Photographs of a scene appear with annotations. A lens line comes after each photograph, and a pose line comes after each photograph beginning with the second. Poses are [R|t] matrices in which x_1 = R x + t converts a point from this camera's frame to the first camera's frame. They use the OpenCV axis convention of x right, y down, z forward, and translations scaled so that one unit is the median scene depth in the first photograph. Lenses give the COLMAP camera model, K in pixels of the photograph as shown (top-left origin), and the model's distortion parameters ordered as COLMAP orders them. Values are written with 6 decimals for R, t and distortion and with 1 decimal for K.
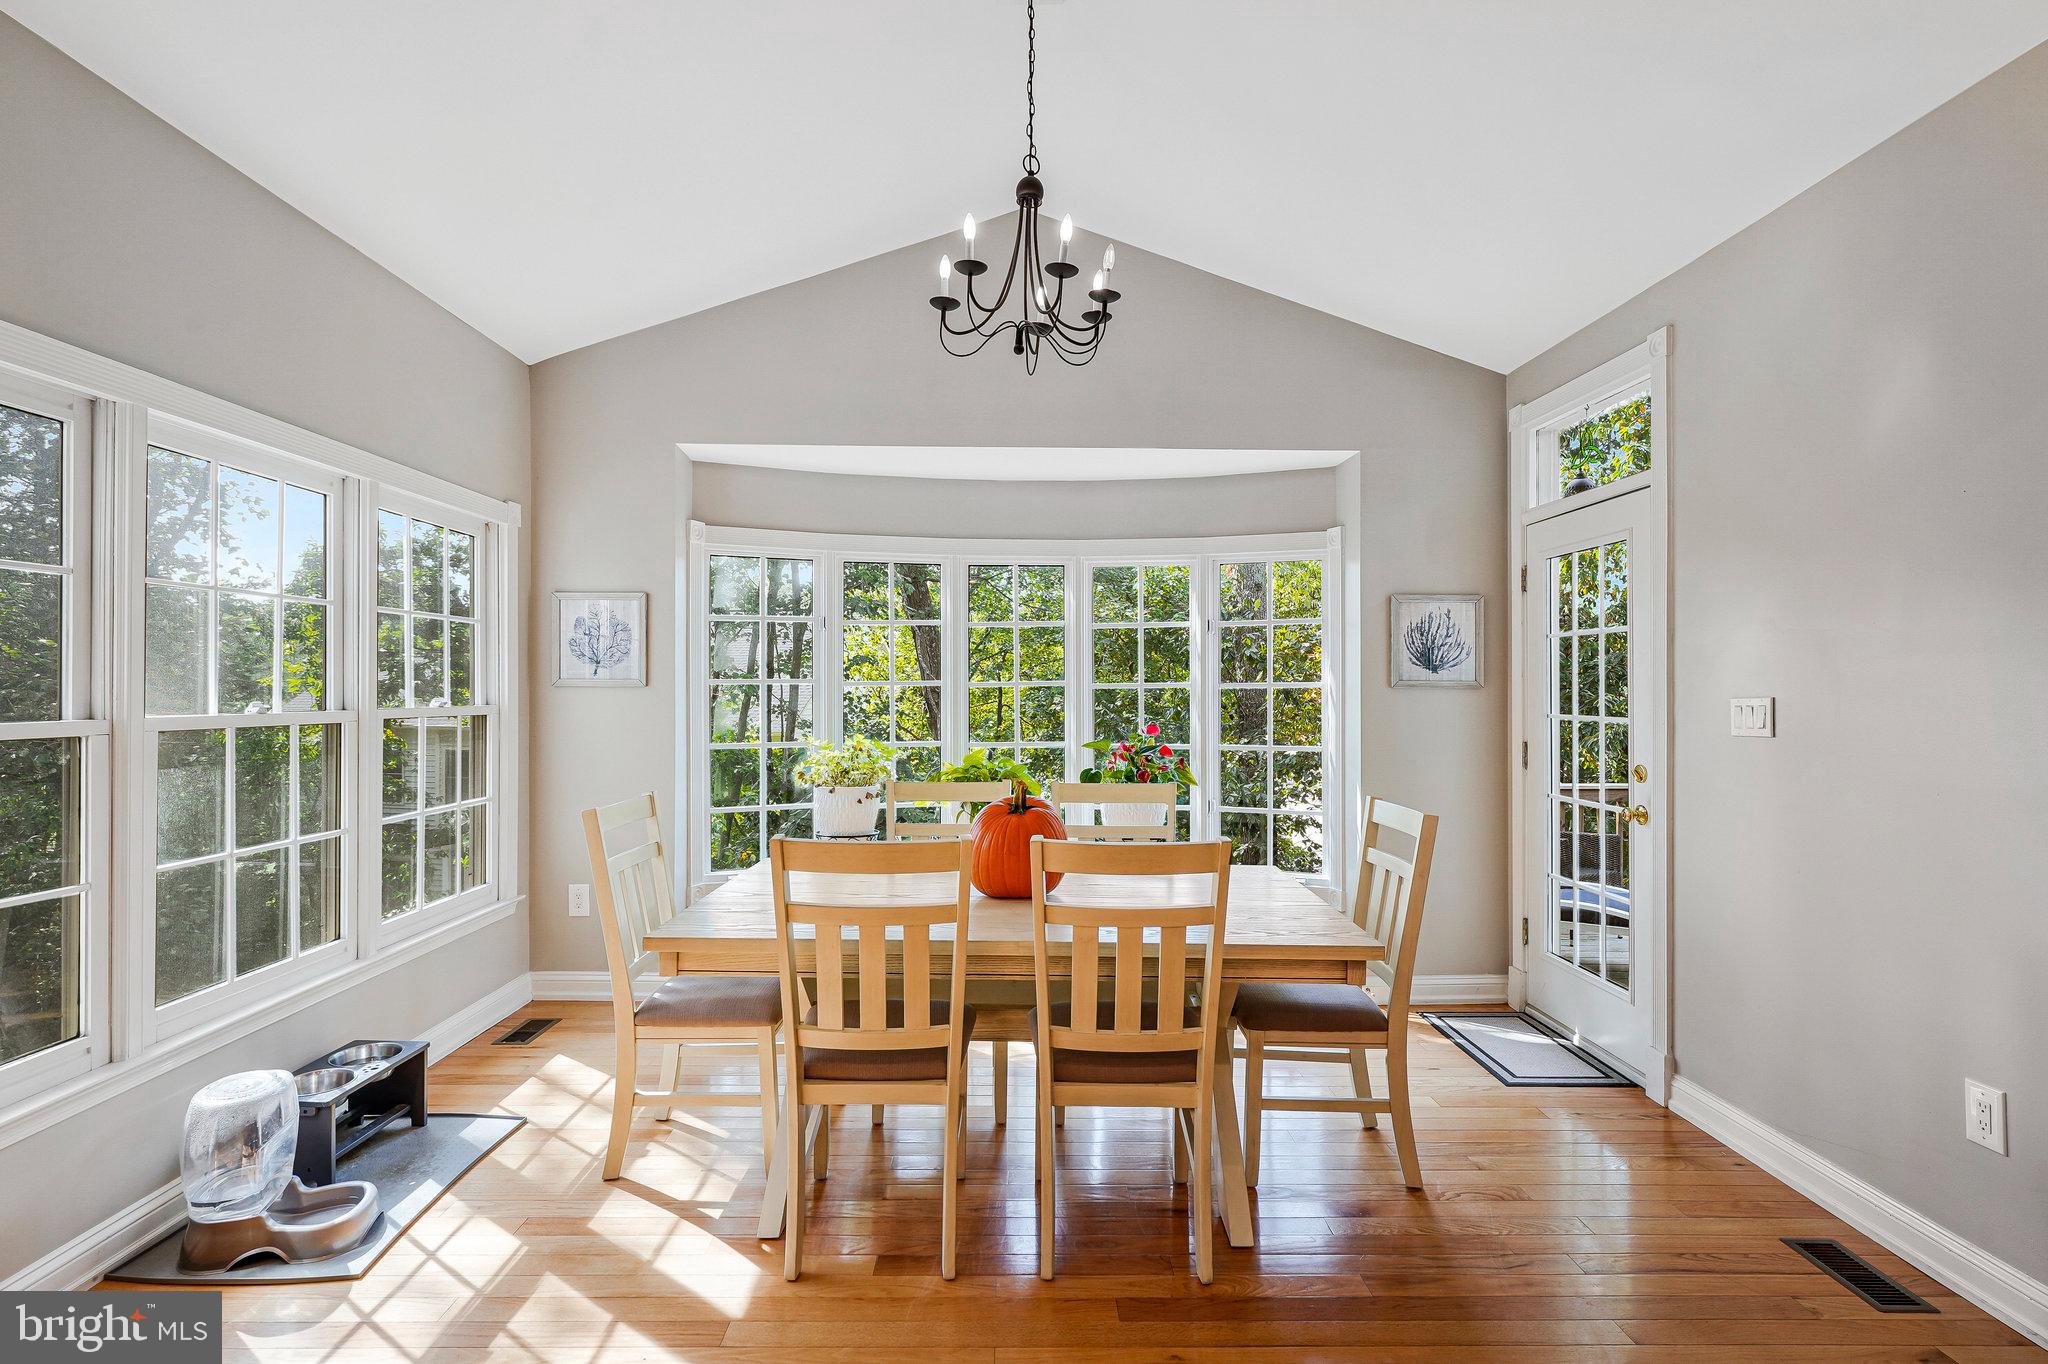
lens RADIAL K [[973.5, 0, 1029.2], [0, 973.5, 677.0], [0, 0, 1]] dist [0.000075, 0.000135]
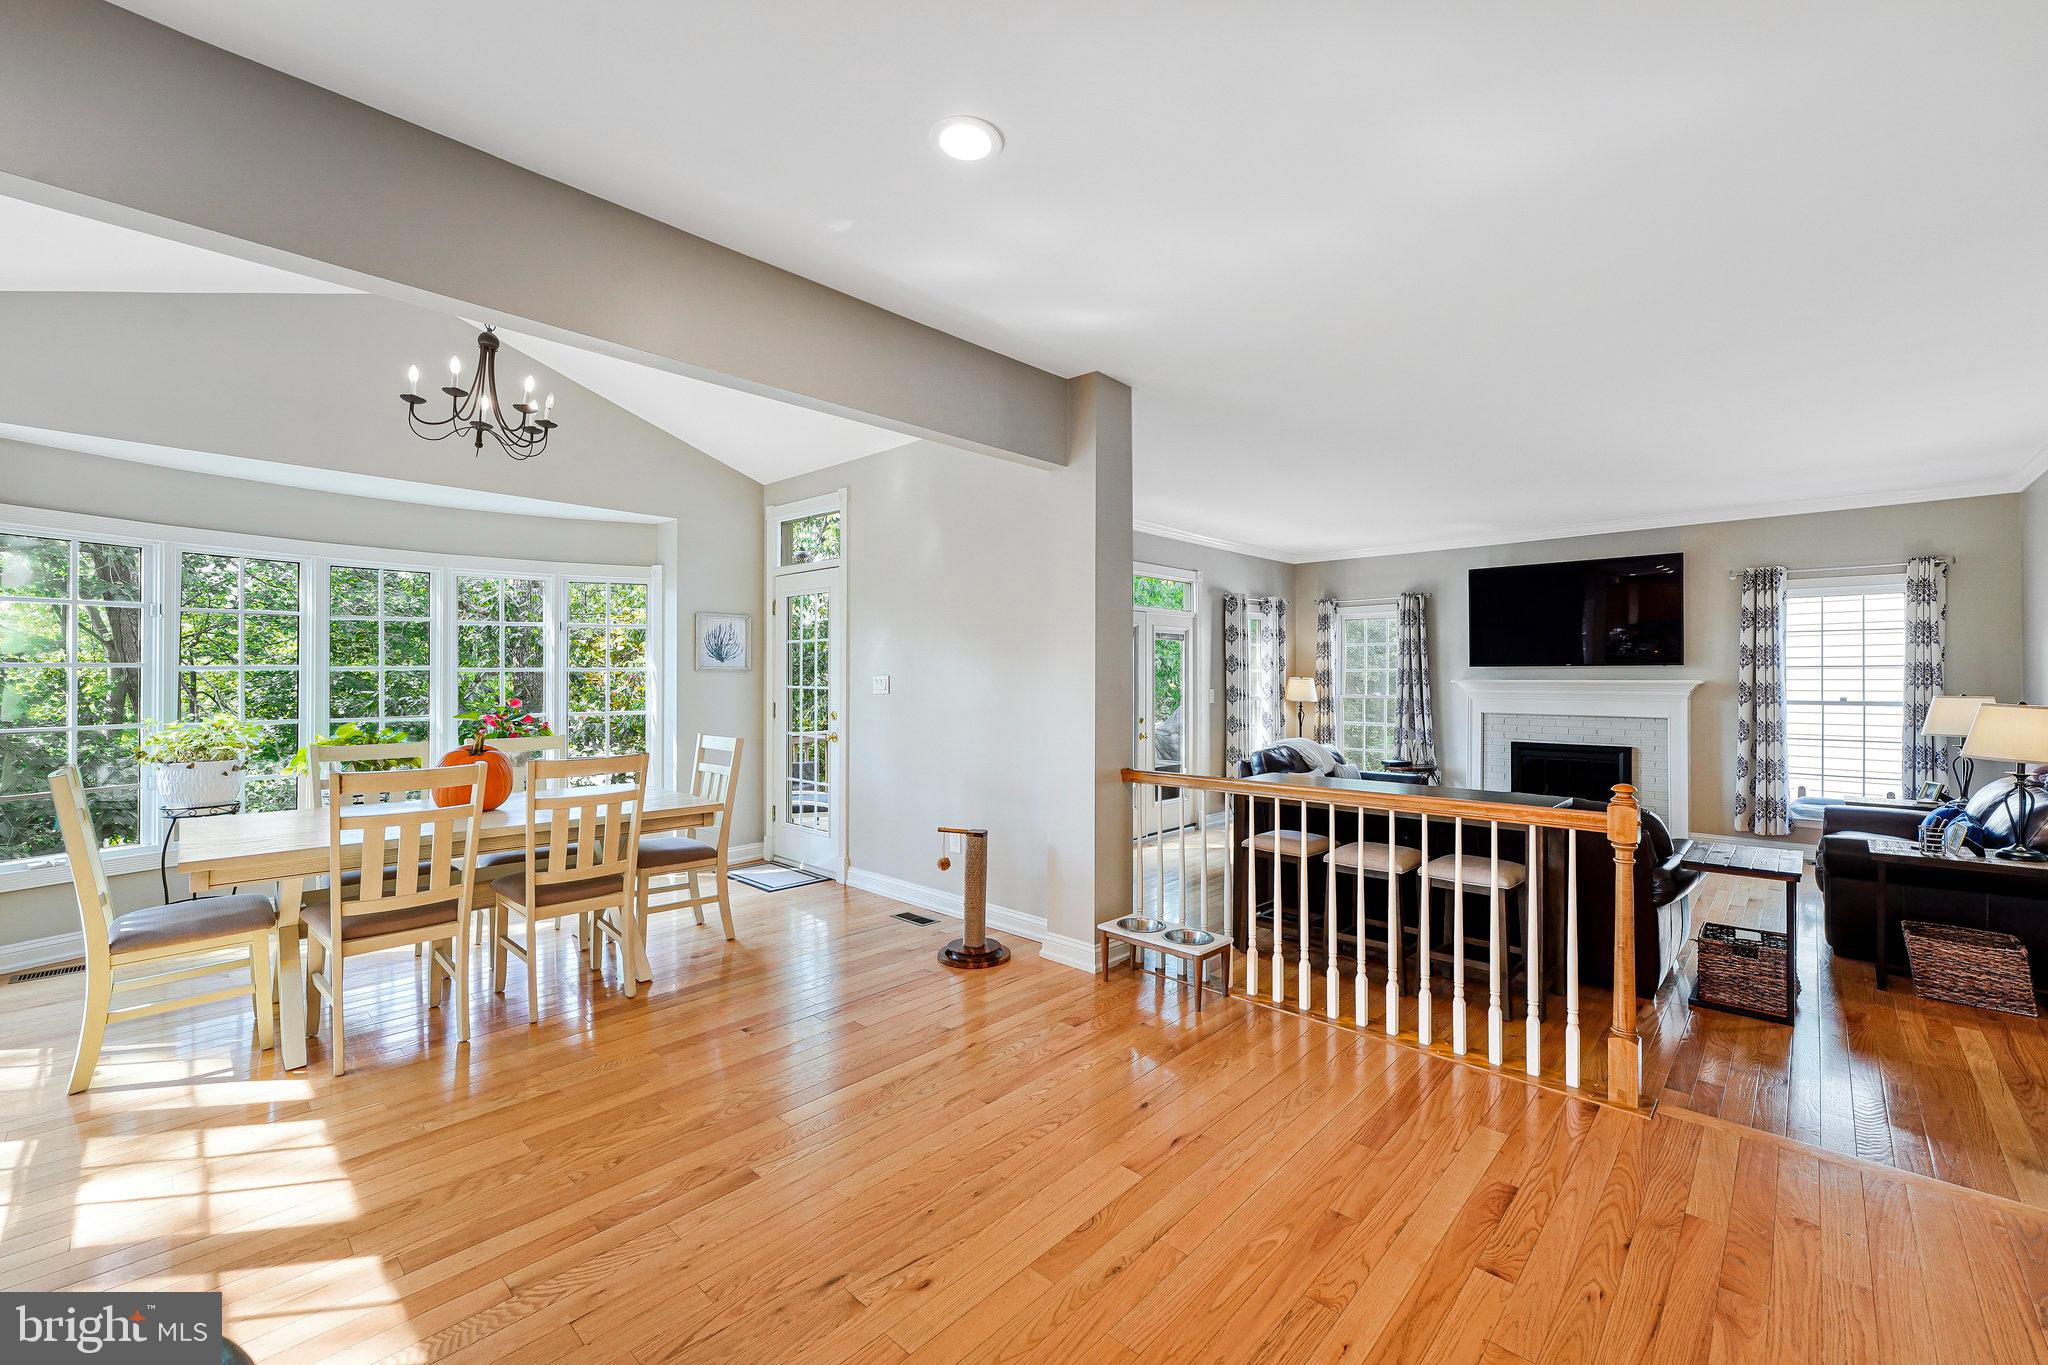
lens RADIAL K [[833.2, 0, 1031.2], [0, 833.2, 667.8], [0, 0, 1]] dist [0.000260, 0.000135]
pose [[0.690343, 0.000200, 0.723483, -0.285107], [-0.004259, 0.999984, 0.003787, -0.002110], [-0.723470, -0.005696, 0.690332, -0.404879]]
